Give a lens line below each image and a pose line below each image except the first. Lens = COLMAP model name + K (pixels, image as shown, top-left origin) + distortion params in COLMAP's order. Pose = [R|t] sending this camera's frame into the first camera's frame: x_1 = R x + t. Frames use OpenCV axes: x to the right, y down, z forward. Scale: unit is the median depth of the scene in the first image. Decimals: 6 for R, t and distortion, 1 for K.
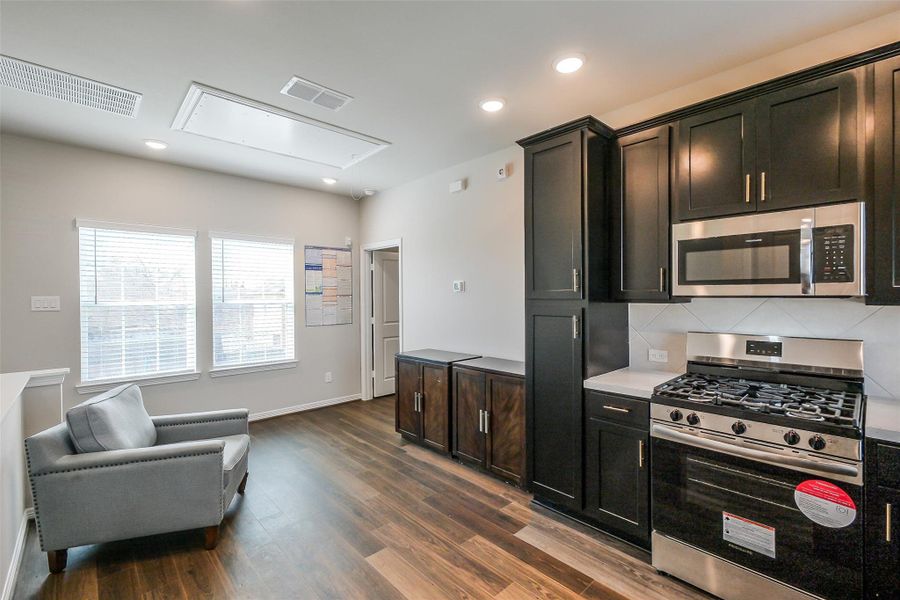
lens RADIAL K [[398.8, 0, 455.6], [0, 398.8, 295.7], [0, 0, 1]] dist [0.000927, 0.001321]
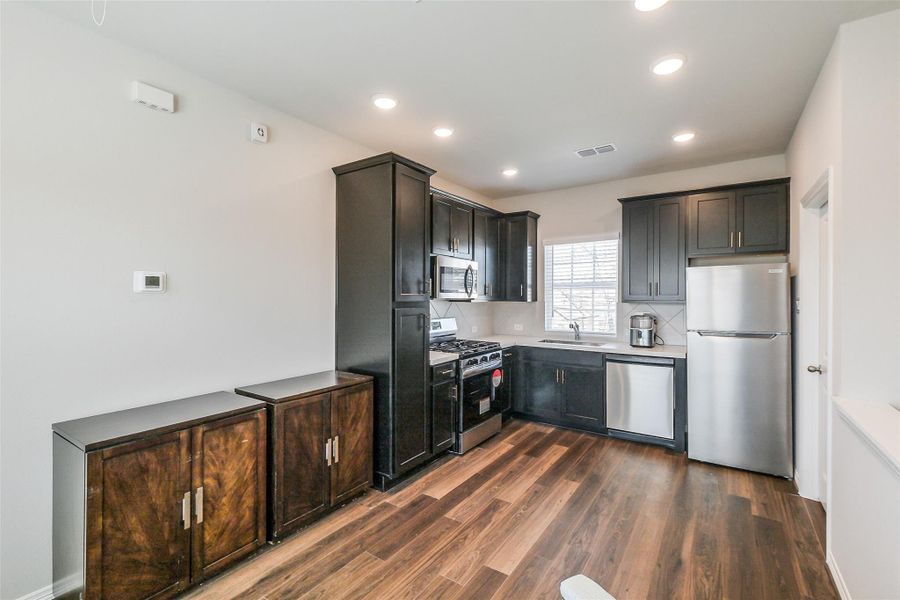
lens RADIAL K [[398.8, 0, 451.1], [0, 398.8, 297.6], [0, 0, 1]] dist [0.000927, 0.001321]
pose [[-0.214471, 0.000841, 0.976730, -1.171097], [0.000539, 1.000000, -0.000743, -0.002674], [-0.976730, 0.000367, -0.214471, 1.390689]]
